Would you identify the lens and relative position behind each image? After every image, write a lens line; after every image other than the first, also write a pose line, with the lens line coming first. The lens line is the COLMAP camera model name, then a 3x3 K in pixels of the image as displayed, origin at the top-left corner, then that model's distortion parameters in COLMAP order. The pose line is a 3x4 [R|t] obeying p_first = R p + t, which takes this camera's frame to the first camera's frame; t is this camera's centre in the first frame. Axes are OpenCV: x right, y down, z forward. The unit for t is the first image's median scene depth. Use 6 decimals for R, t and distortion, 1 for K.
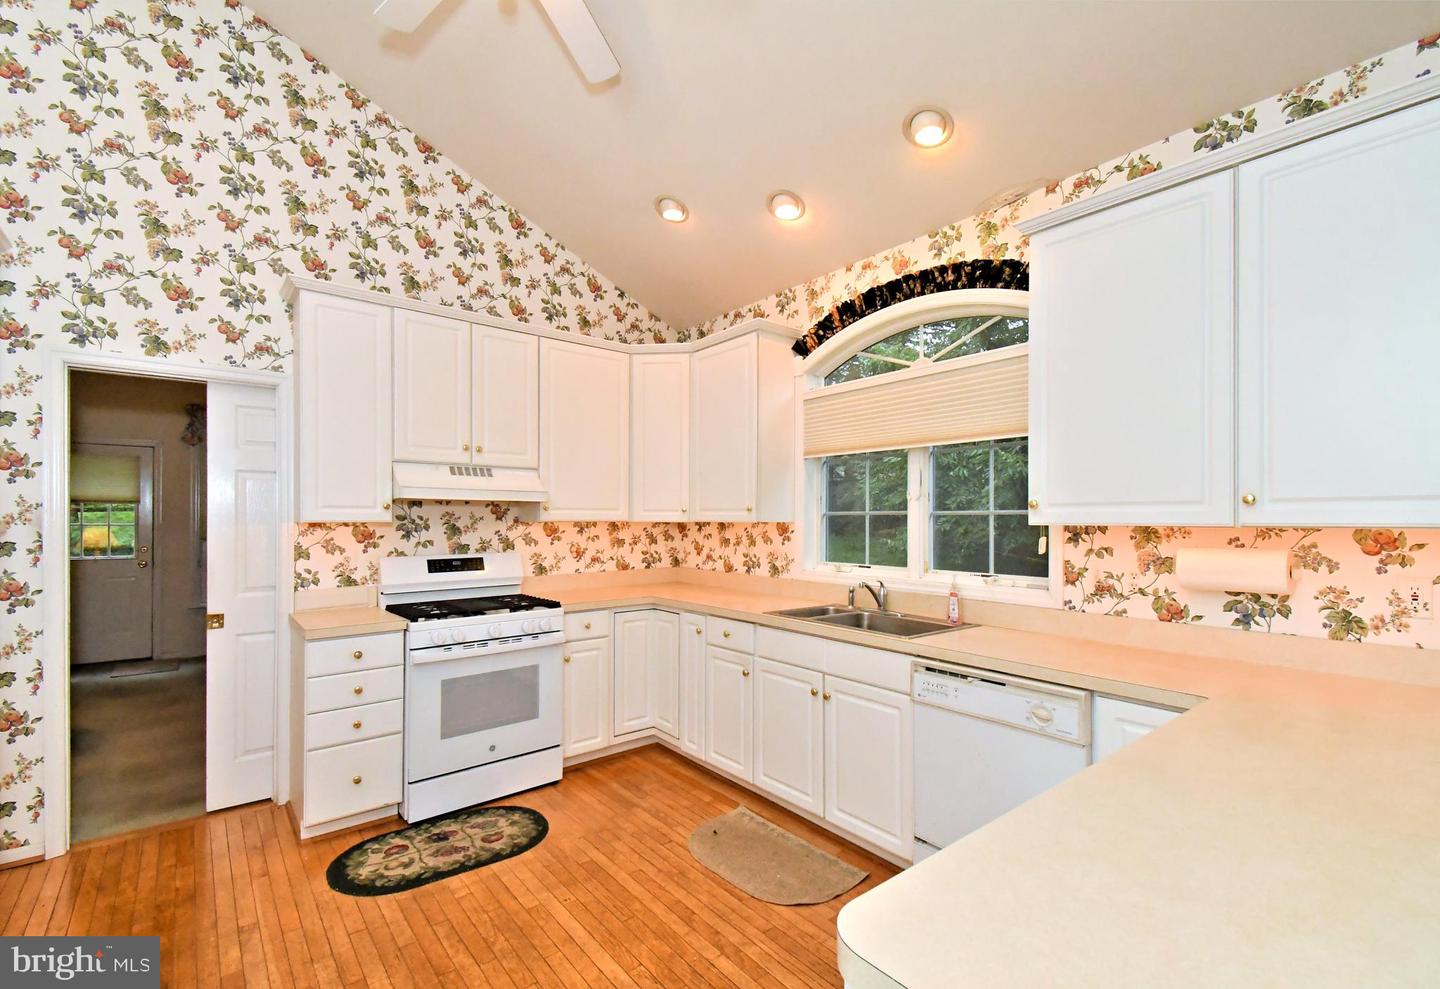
lens RADIAL K [[640.2, 0, 761.3], [0, 640.2, 502.8], [0, 0, 1]] dist [0.003157, -0.005398]
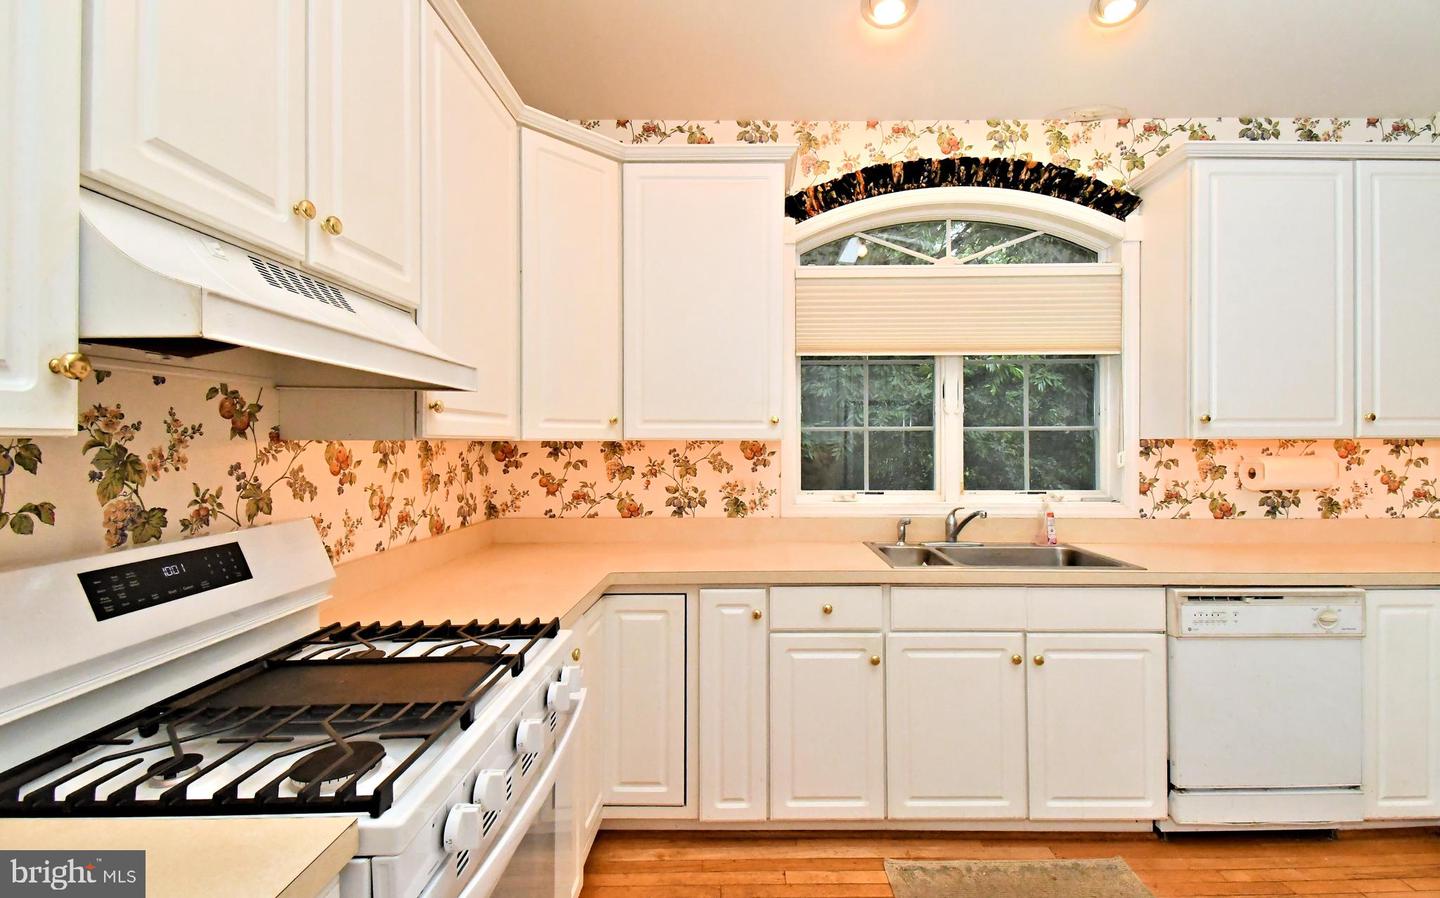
lens RADIAL K [[610.2, 0, 781.7], [0, 610.2, 429.8], [0, 0, 1]] dist [0.006045, -0.005237]
pose [[0.653295, 0.010669, 0.757028, -0.578519], [-0.015106, 0.999885, -0.001055, 0.023172], [-0.756952, -0.010746, 0.653382, 0.650732]]
